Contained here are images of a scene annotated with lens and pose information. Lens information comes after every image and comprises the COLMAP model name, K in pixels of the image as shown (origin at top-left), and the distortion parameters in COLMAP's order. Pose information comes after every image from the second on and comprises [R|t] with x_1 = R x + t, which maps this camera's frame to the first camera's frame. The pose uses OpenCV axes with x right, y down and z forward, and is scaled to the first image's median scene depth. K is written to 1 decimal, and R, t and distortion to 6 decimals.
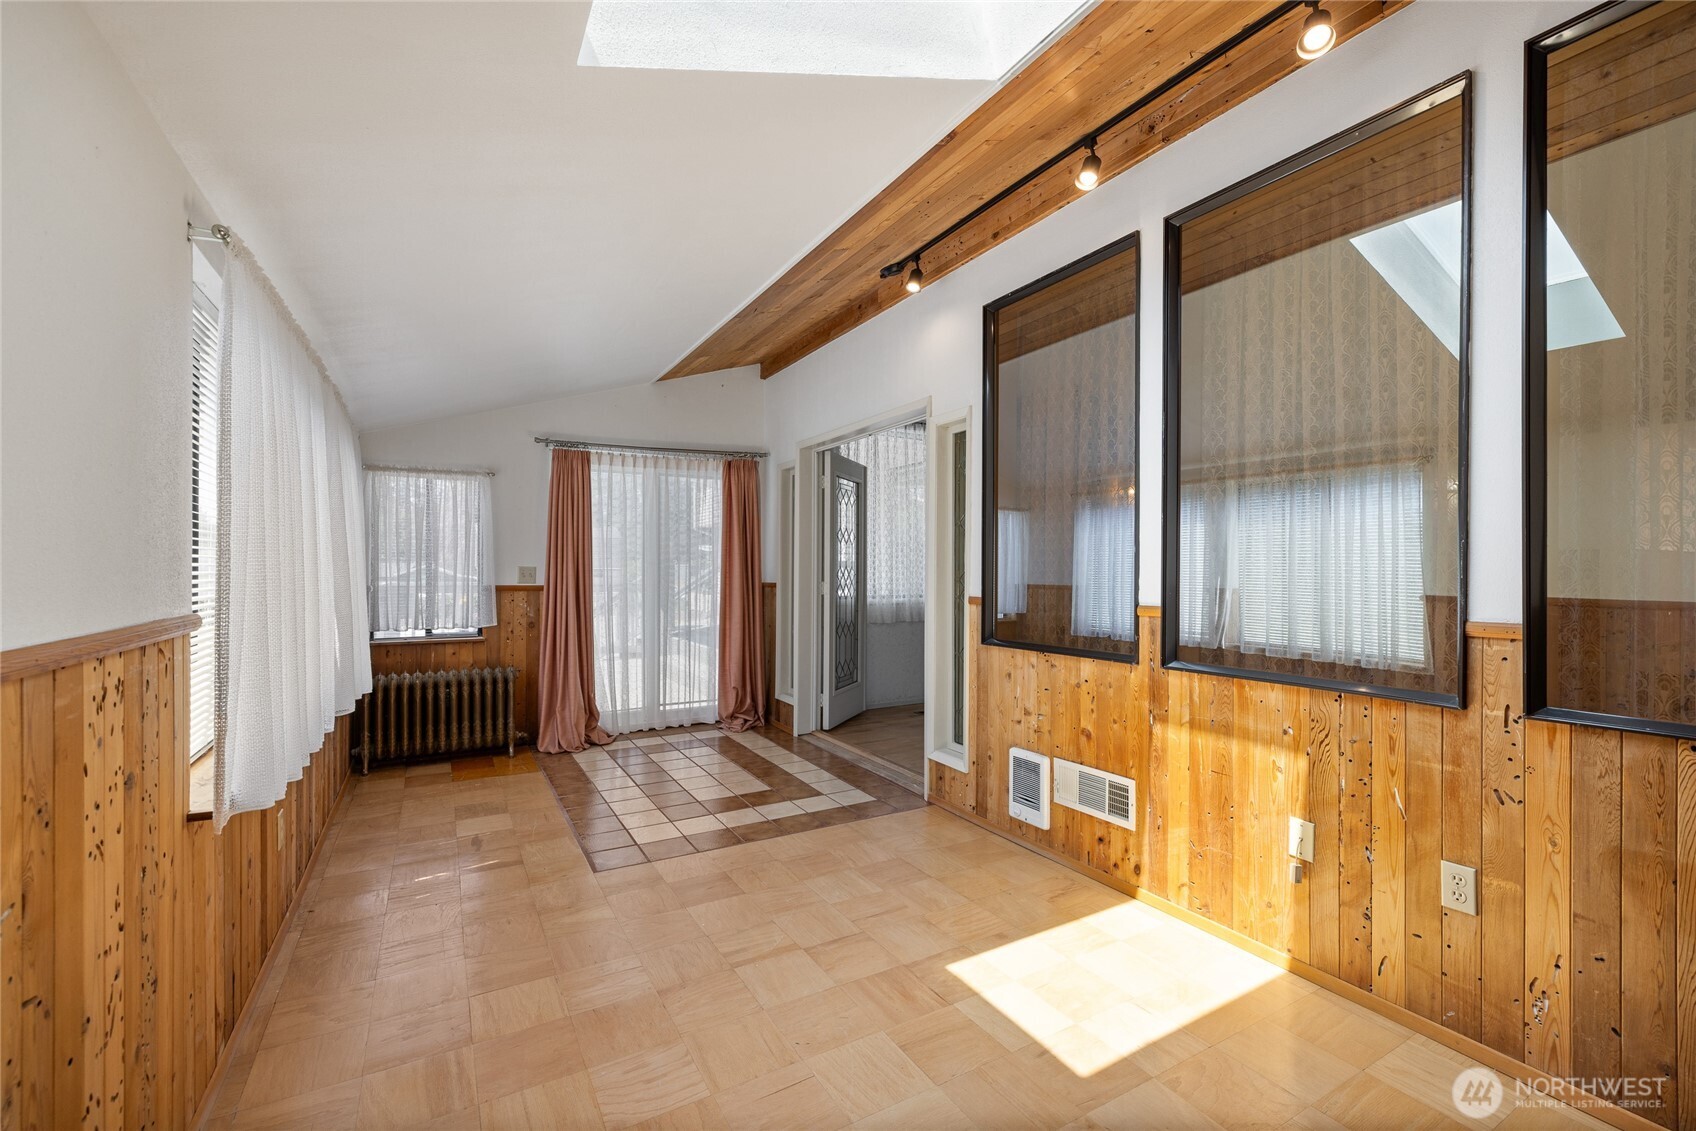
lens RADIAL K [[712.3, 0, 846.6], [0, 712.3, 568.5], [0, 0, 1]] dist [0.003799, -0.000072]
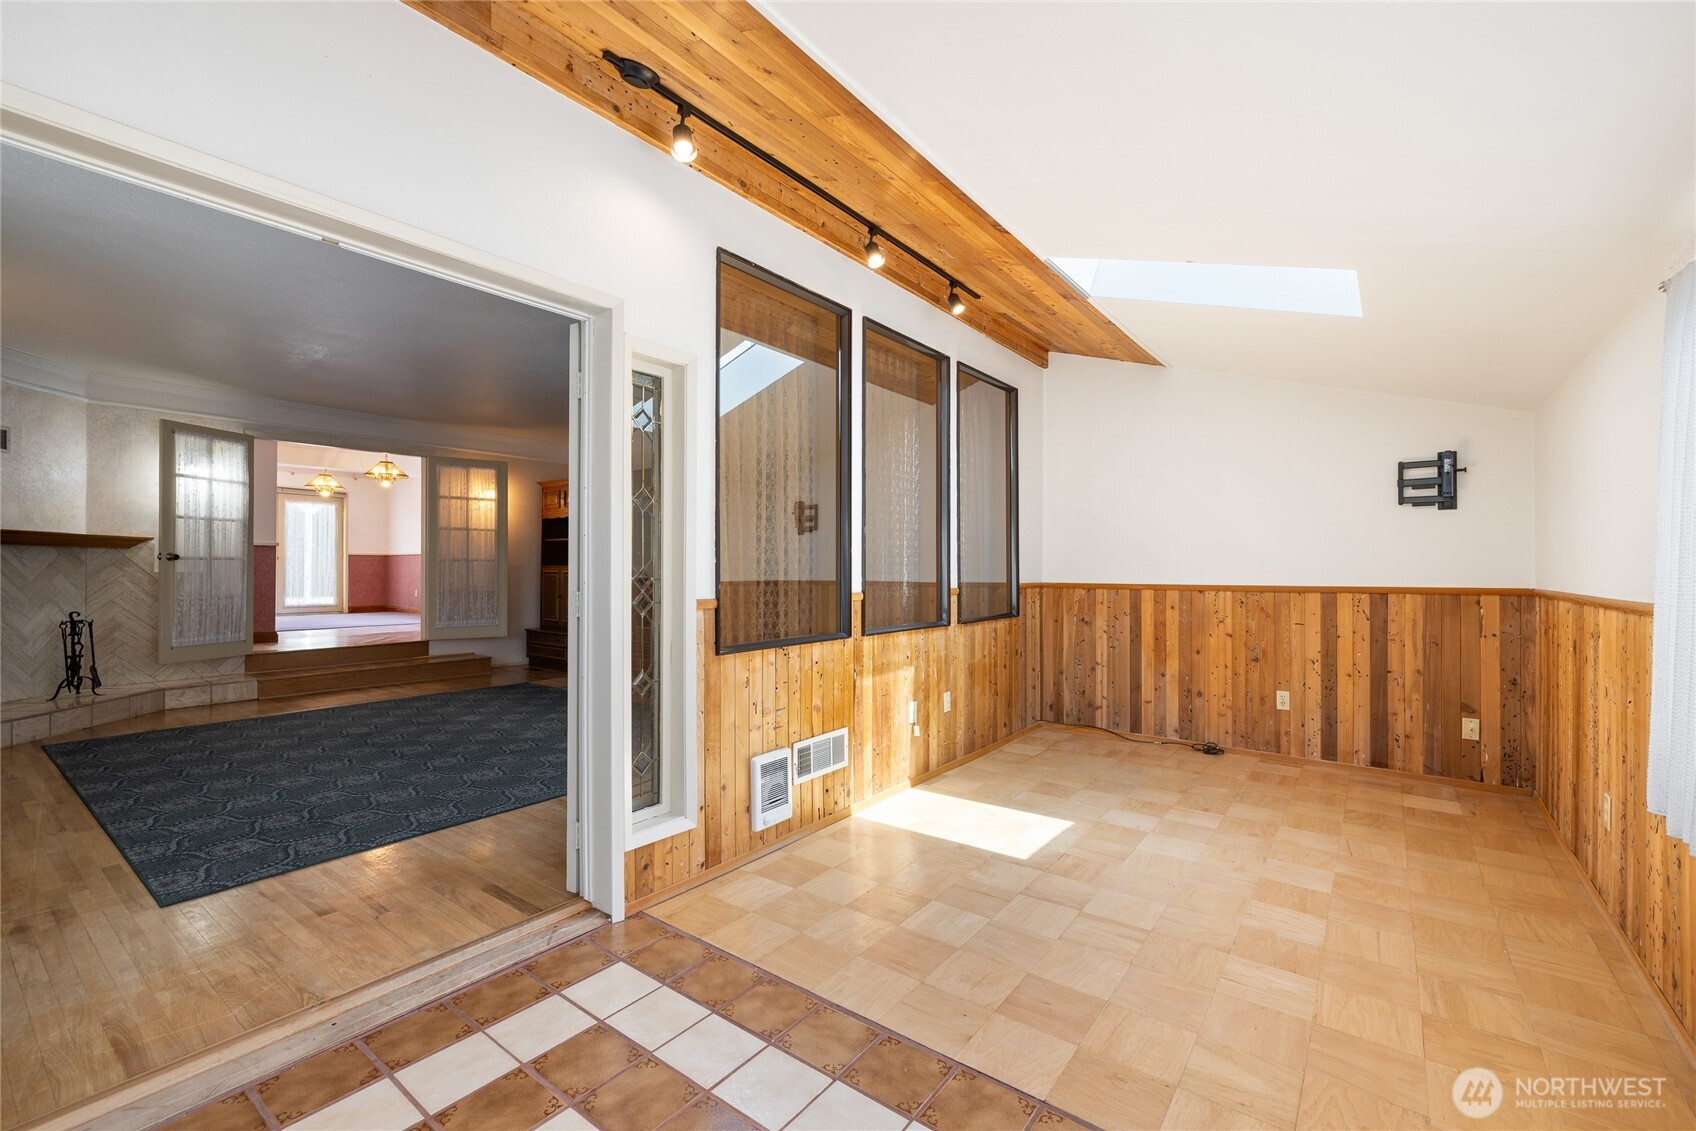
lens RADIAL K [[712.3, 0, 846.6], [0, 712.3, 568.5], [0, 0, 1]] dist [0.003799, -0.000072]
pose [[-0.383540, -0.002512, 0.923521, -0.694295], [-0.003404, 0.999993, 0.001307, 0.003896], [-0.923518, -0.002642, -0.383546, 1.300152]]
